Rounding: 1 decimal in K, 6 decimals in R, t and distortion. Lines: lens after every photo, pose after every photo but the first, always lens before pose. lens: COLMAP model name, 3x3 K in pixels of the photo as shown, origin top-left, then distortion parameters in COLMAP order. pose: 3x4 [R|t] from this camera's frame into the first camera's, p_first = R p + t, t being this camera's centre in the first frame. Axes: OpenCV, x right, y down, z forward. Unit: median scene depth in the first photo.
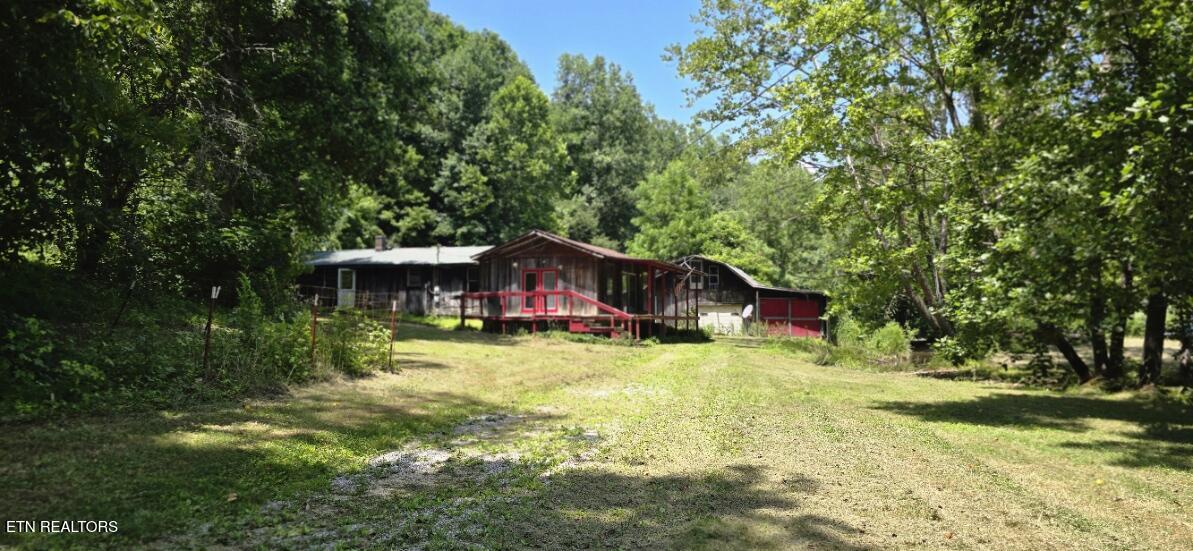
lens RADIAL K [[795.0, 0, 594.7], [0, 795.0, 275.2], [0, 0, 1]] dist [0.041570, -0.014537]
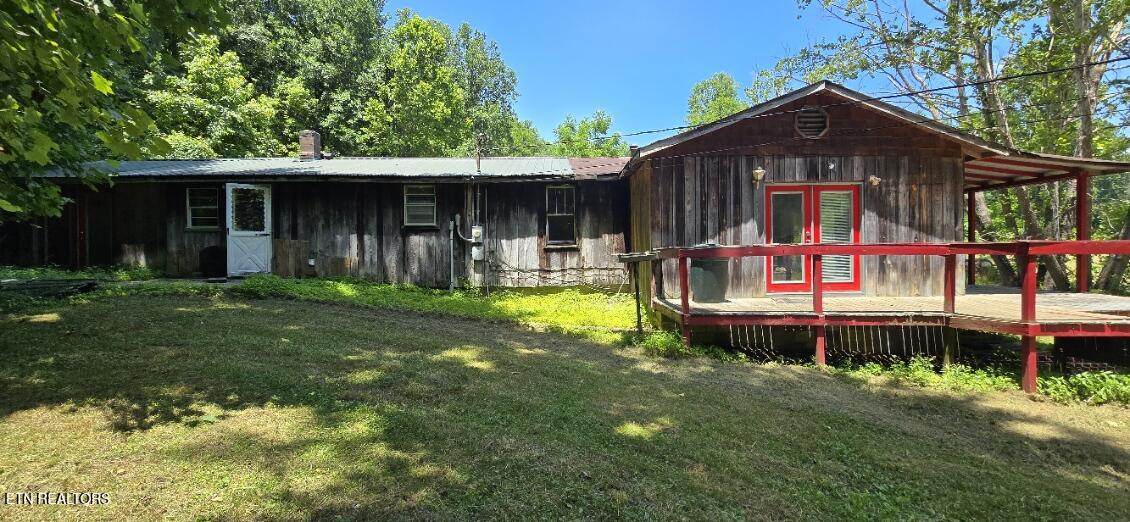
lens RADIAL K [[463.3, 0, 558.3], [0, 463.3, 252.6], [0, 0, 1]] dist [-0.004261, 0.001022]
pose [[0.941891, -0.014579, 0.335601, -0.178255], [-0.008353, 0.997732, 0.066788, 0.007842], [-0.335813, -0.065710, 0.939634, 0.530742]]
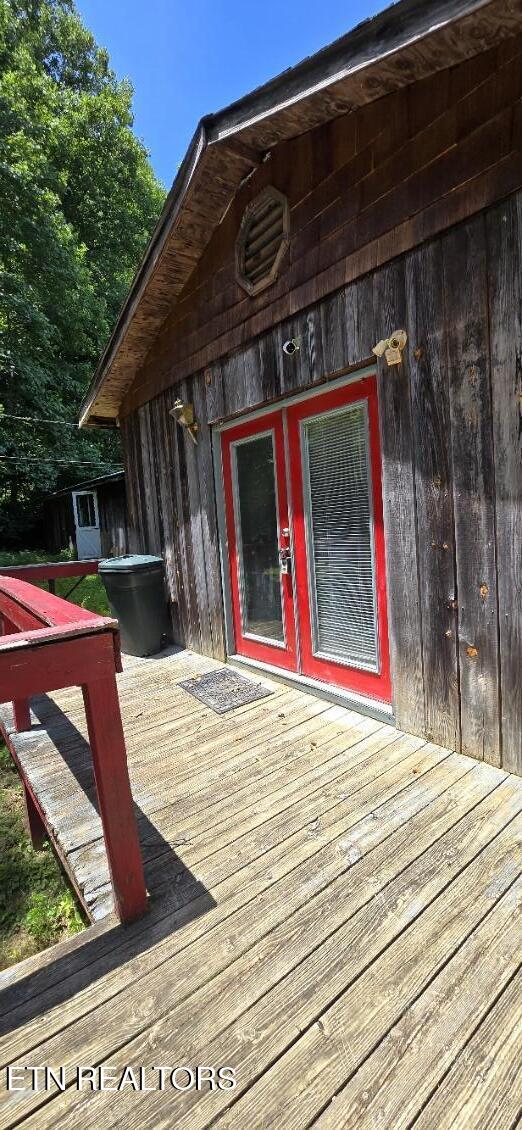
lens RADIAL K [[463.3, 0, 256.3], [0, 463.3, 560.8], [0, 0, 1]] dist [-0.004261, 0.001022]
pose [[0.830265, -0.007361, -0.557320, -0.014073], [0.099701, 0.985747, 0.135509, 0.005974], [0.548379, -0.168073, 0.819165, 0.594679]]
